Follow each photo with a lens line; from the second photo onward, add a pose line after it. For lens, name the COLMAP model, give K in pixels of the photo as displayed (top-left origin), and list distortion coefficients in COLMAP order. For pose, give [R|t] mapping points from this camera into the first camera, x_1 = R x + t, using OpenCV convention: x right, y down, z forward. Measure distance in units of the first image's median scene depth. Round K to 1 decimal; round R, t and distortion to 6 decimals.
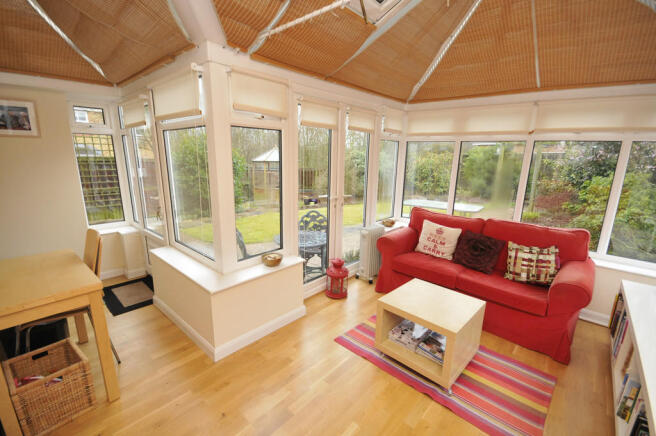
lens RADIAL K [[289.1, 0, 326.2], [0, 289.1, 220.5], [0, 0, 1]] dist [-0.000209, -0.002101]
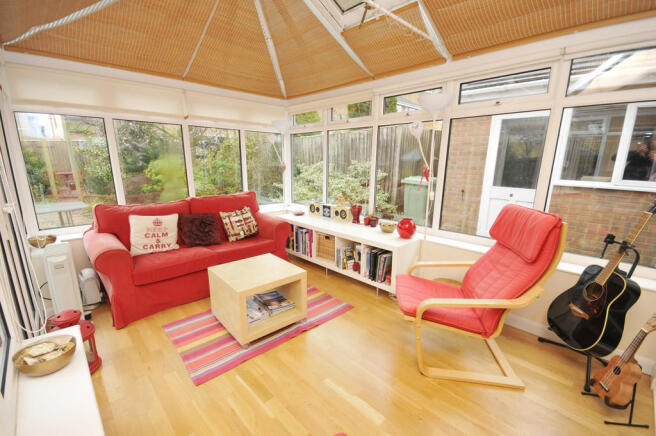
lens RADIAL K [[289.1, 0, 326.7], [0, 289.1, 222.1], [0, 0, 1]] dist [-0.000209, -0.002101]
pose [[0.064588, -0.240859, 0.968409, -0.487664], [0.214316, 0.951139, 0.222270, -0.056581], [-0.974627, 0.193189, 0.113052, 0.466848]]
